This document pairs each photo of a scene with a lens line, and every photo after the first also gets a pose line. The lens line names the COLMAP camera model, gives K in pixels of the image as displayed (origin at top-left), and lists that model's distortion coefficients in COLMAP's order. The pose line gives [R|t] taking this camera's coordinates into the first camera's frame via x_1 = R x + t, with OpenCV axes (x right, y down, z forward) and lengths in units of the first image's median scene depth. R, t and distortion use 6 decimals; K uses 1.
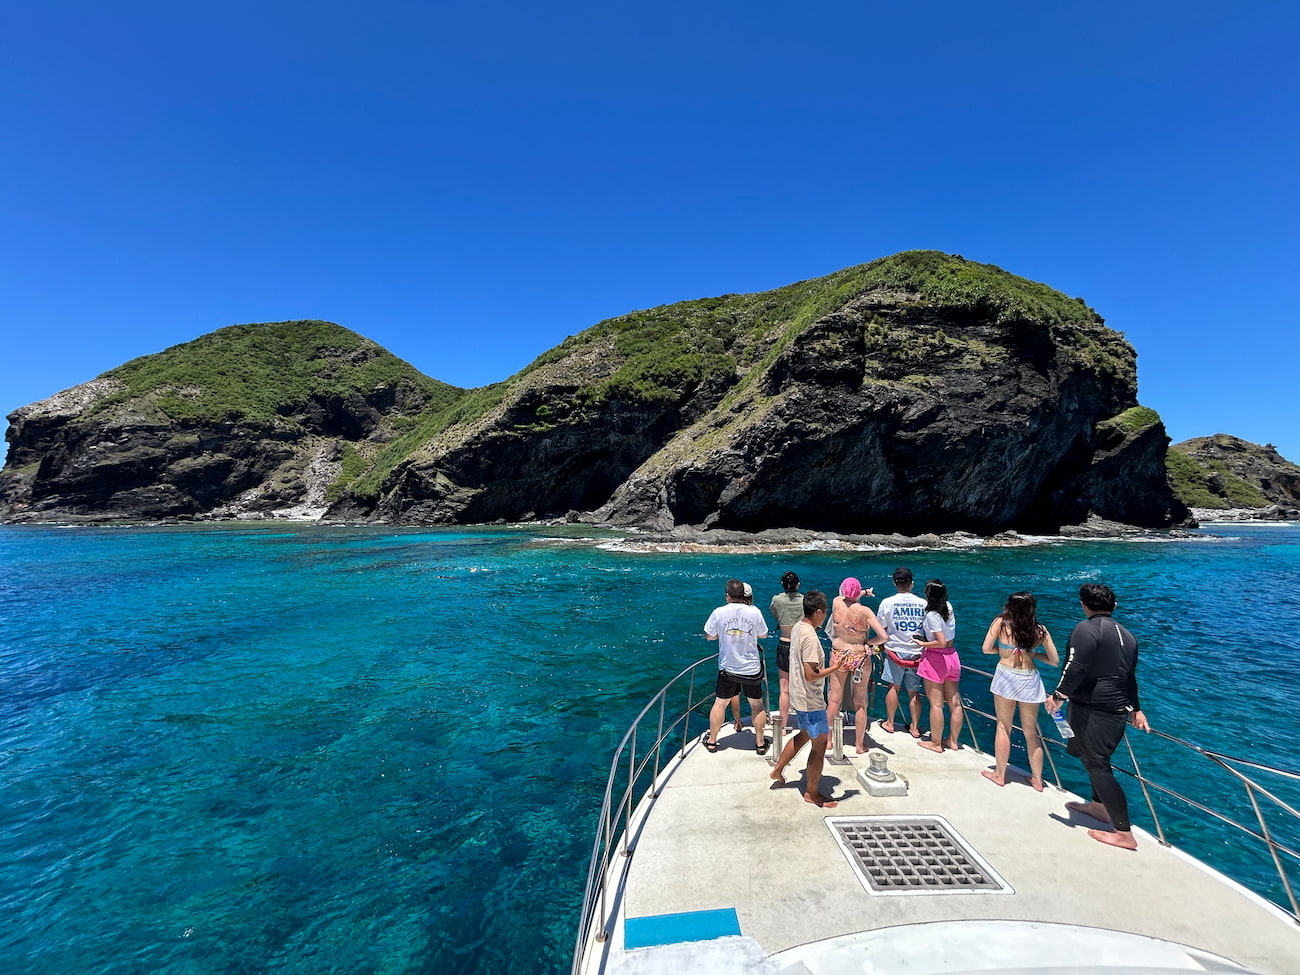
lens RADIAL K [[520.8, 0, 651.0], [0, 520.8, 484.6], [0, 0, 1]] dist [-0.000466, 0.000020]
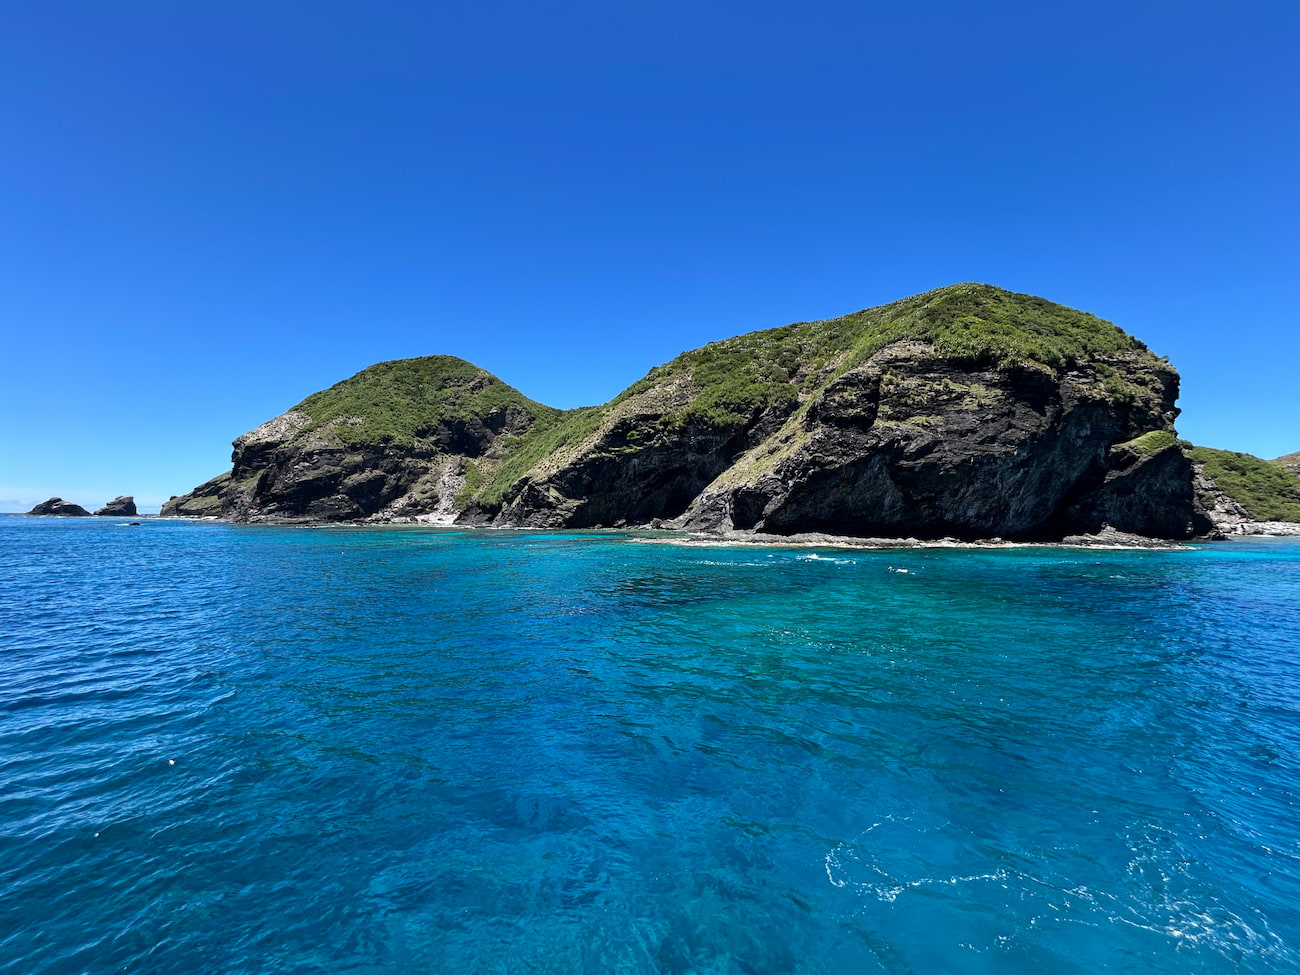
lens RADIAL K [[520.8, 0, 649.4], [0, 520.8, 490.1], [0, 0, 1]] dist [-0.000466, 0.000020]
pose [[0.986752, 0.001189, -0.162232, 0.027879], [-0.002046, 0.999985, -0.005113, -0.009473], [0.162224, 0.005377, 0.986739, -0.184864]]
